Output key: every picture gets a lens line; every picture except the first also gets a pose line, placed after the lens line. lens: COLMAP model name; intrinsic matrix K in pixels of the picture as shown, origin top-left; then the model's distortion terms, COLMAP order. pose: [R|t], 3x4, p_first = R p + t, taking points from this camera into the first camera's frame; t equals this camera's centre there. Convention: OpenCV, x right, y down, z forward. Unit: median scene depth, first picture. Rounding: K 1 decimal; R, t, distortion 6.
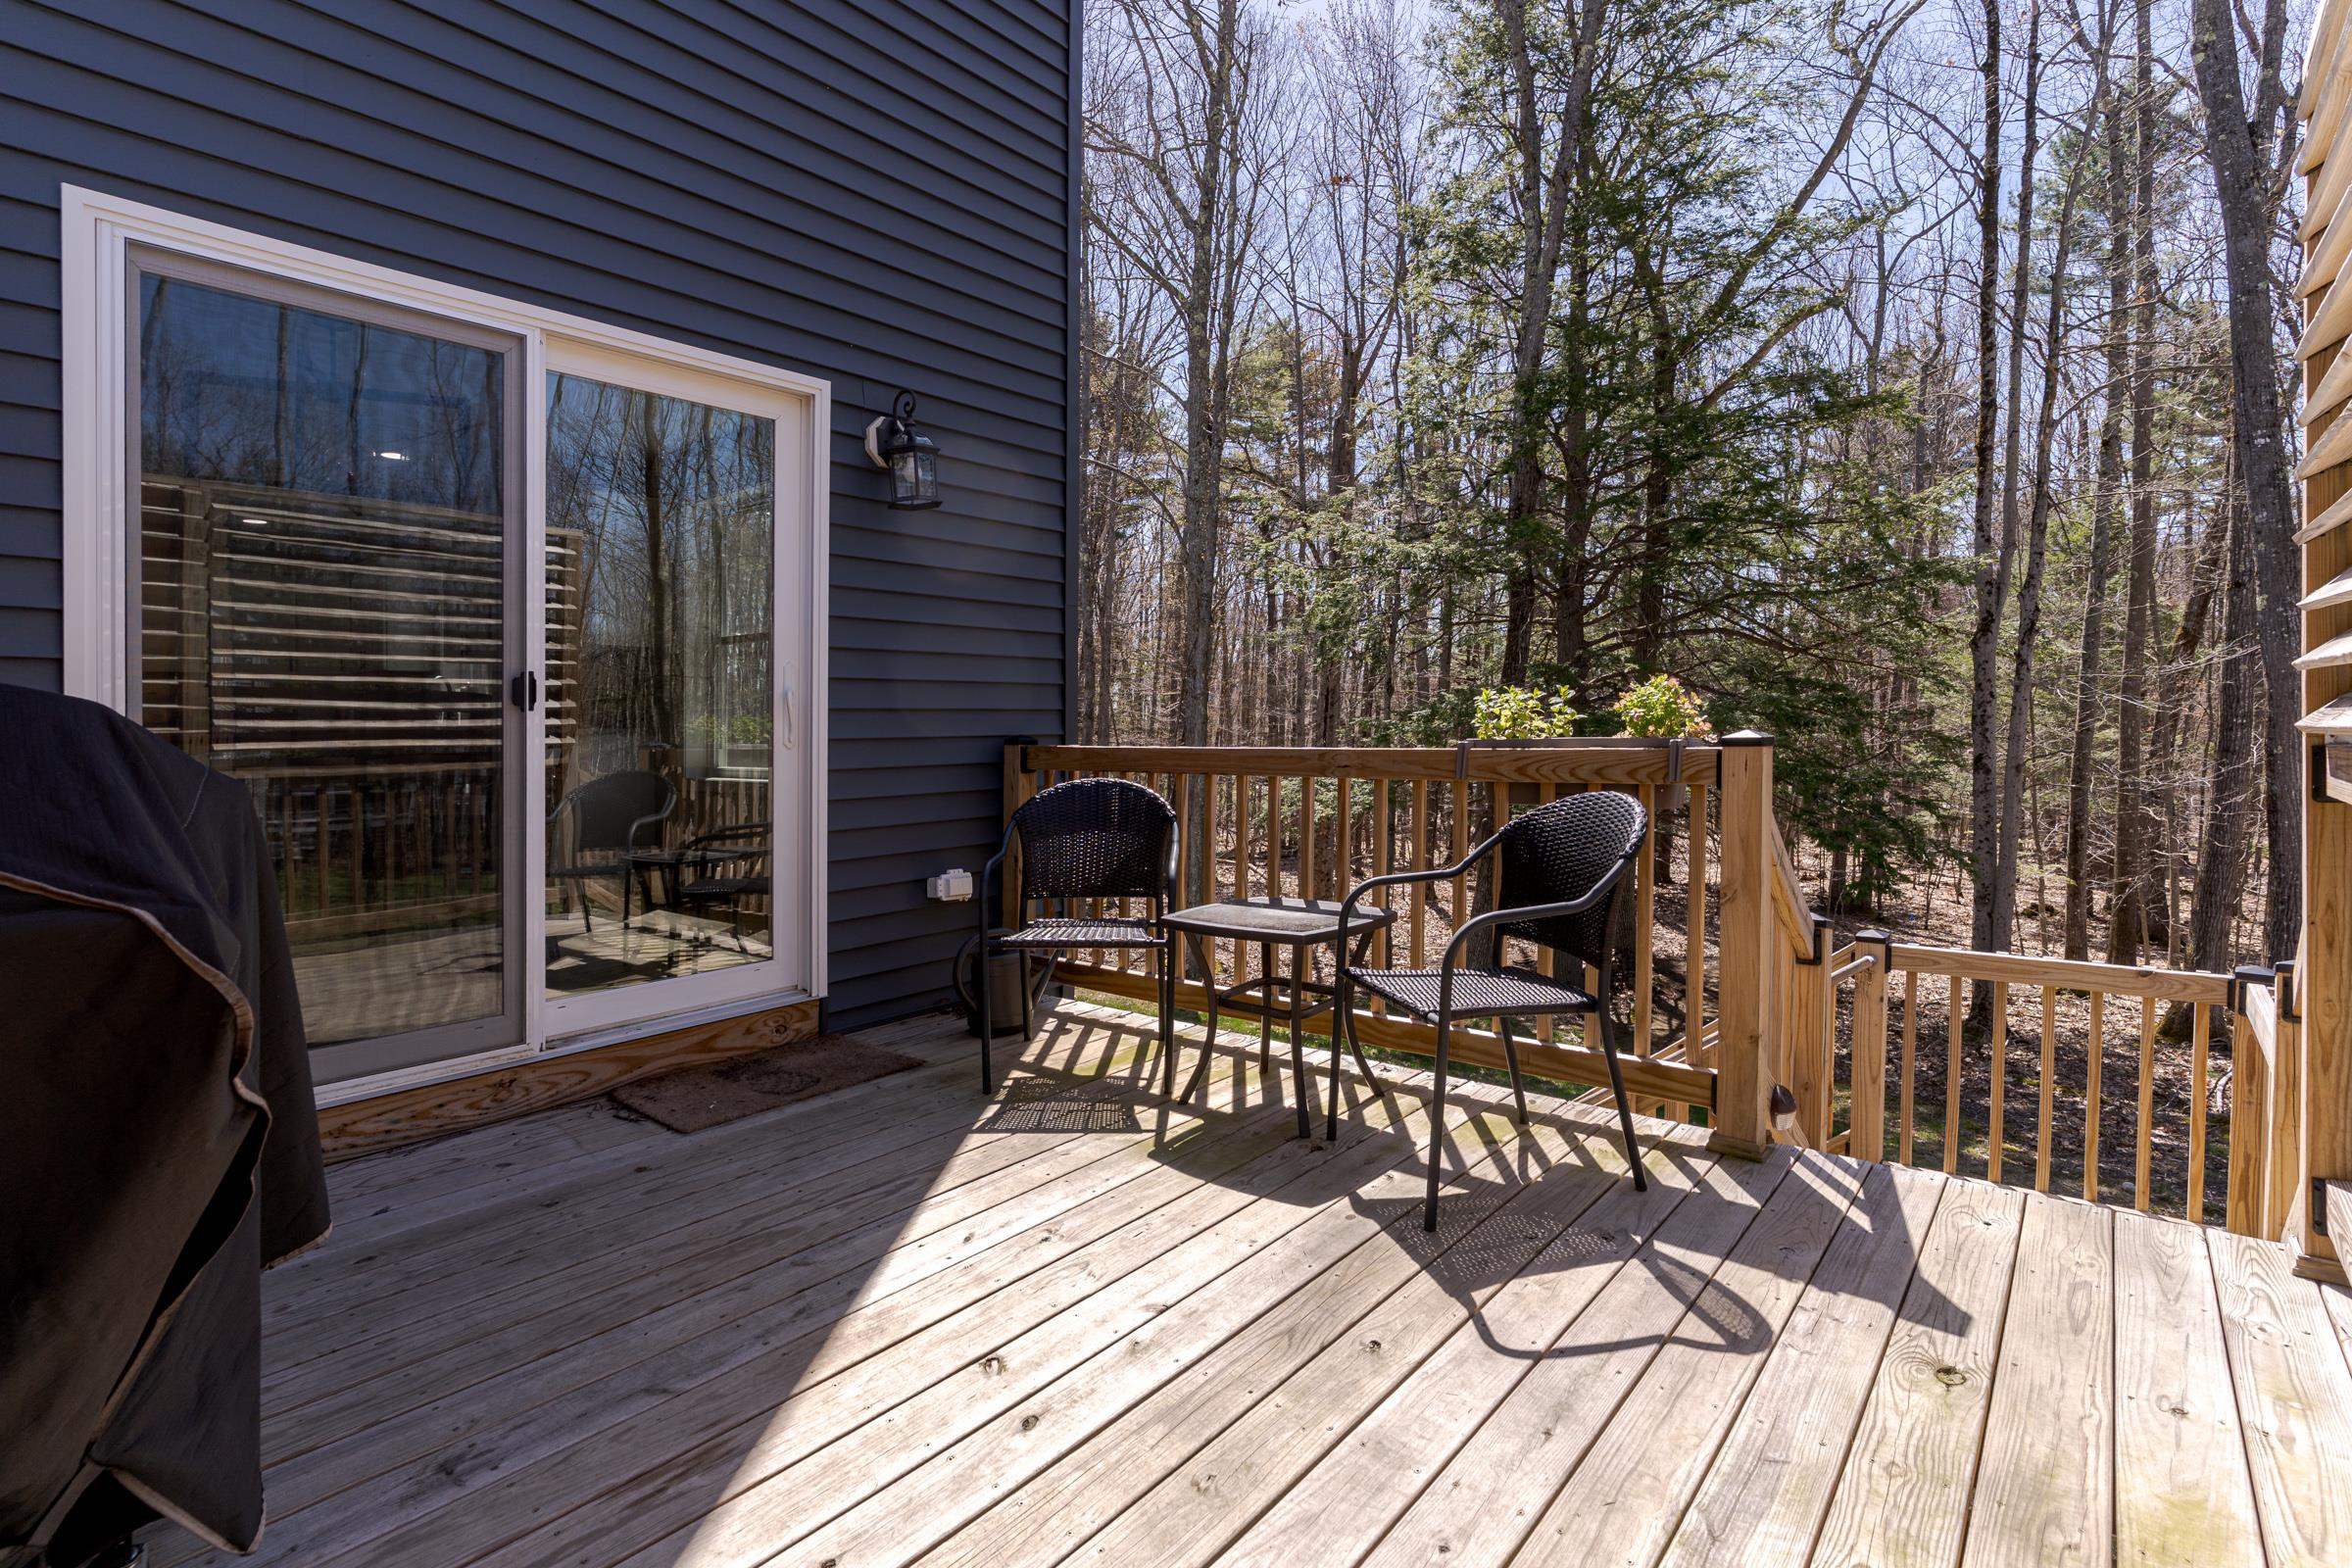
lens RADIAL K [[1142.4, 0, 1167.4], [0, 1142.4, 784.8], [0, 0, 1]] dist [0.001132, 0.000092]
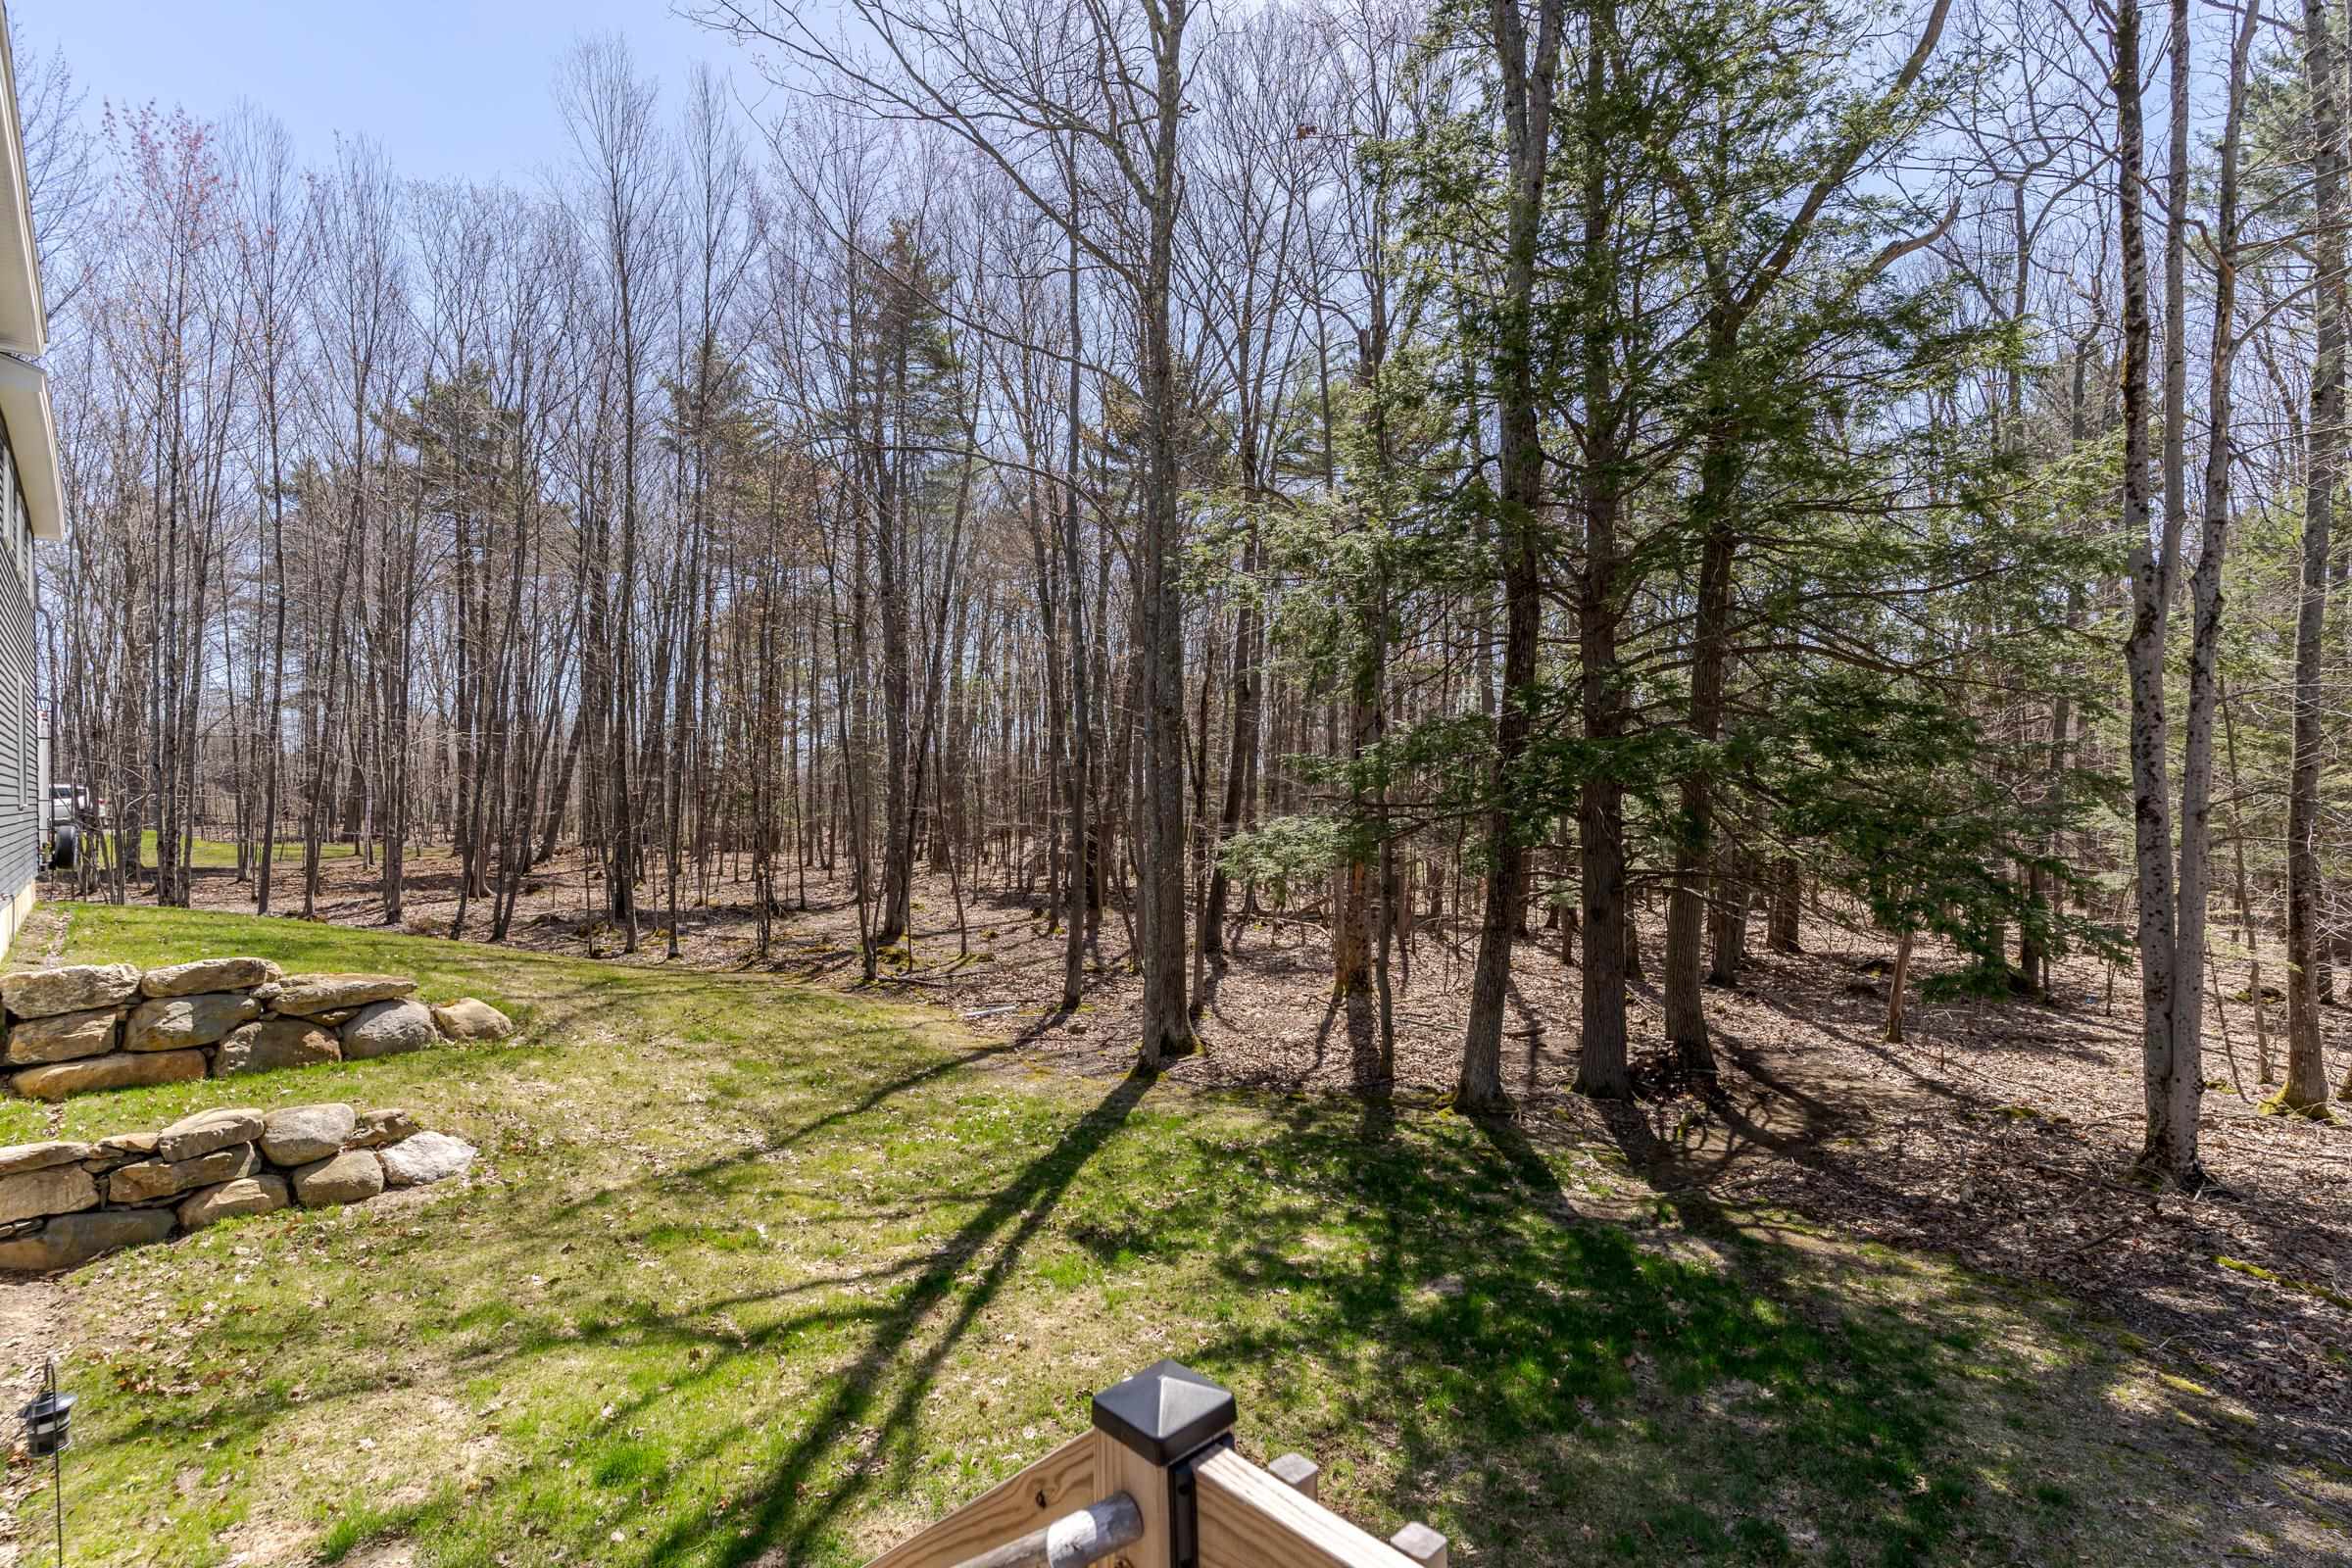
lens RADIAL K [[1113.7, 0, 1179.3], [0, 1113.7, 790.2], [0, 0, 1]] dist [-0.000529, 0.000182]
pose [[0.992343, -0.003751, -0.123452, 0.178155], [-0.001640, 0.999050, -0.043540, 0.001149], [0.123498, 0.043409, 0.991395, 0.205284]]
